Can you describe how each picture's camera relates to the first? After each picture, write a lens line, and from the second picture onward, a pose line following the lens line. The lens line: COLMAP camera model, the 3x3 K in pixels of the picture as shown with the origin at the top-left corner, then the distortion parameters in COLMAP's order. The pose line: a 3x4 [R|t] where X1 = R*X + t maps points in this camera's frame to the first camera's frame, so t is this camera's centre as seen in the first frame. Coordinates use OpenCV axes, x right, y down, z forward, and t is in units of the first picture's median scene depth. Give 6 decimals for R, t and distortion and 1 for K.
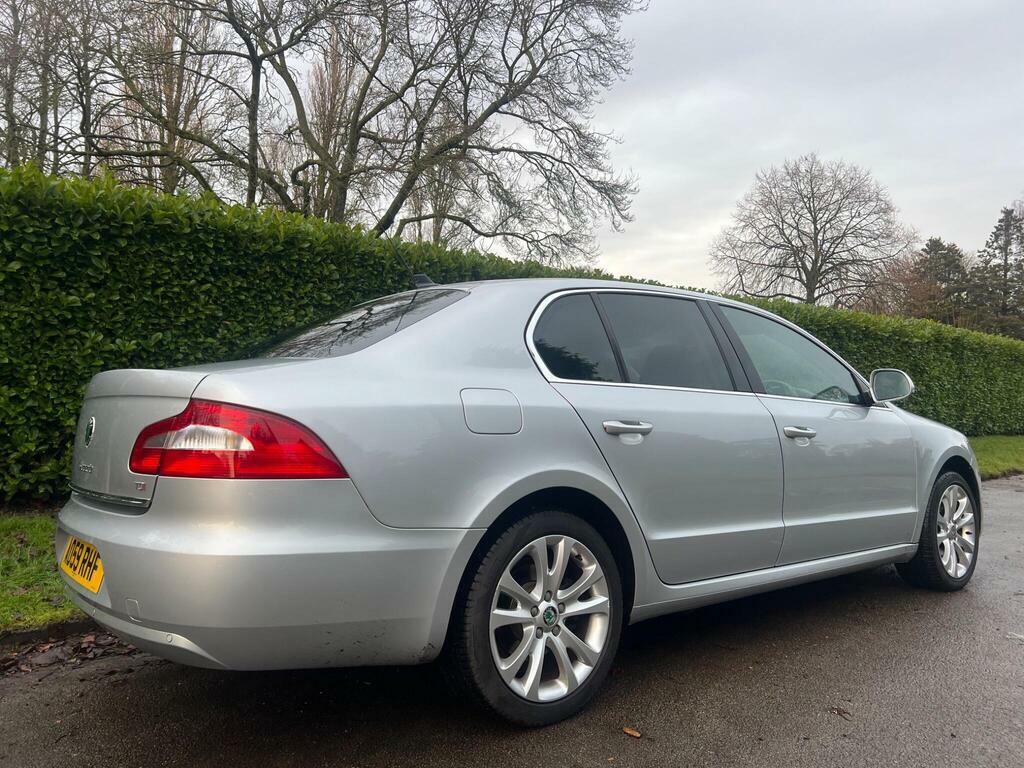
lens RADIAL K [[769.8, 0, 509.5], [0, 769.8, 382.9], [0, 0, 1]] dist [0.056120, -0.054691]
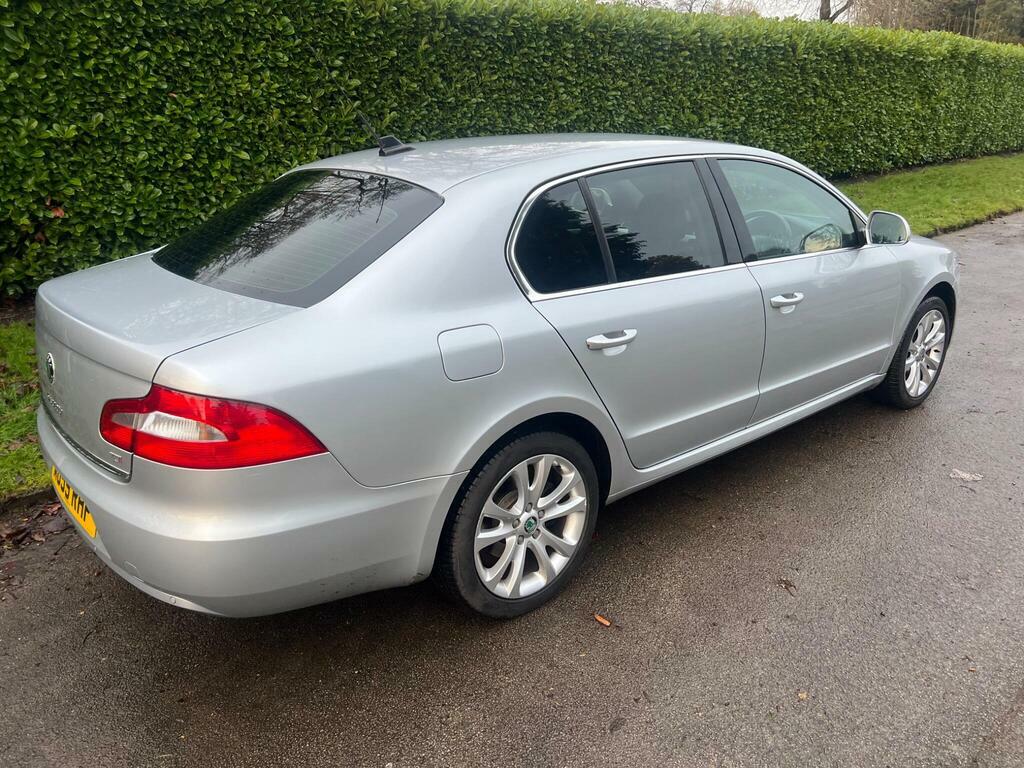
lens RADIAL K [[767.8, 0, 525.4], [0, 767.8, 381.7], [0, 0, 1]] dist [0.062079, -0.068918]
pose [[0.999307, -0.013977, 0.034492, 0.006315], [0.000134, 0.928140, 0.372230, -0.160291], [-0.037216, -0.371968, 0.927499, 0.049436]]
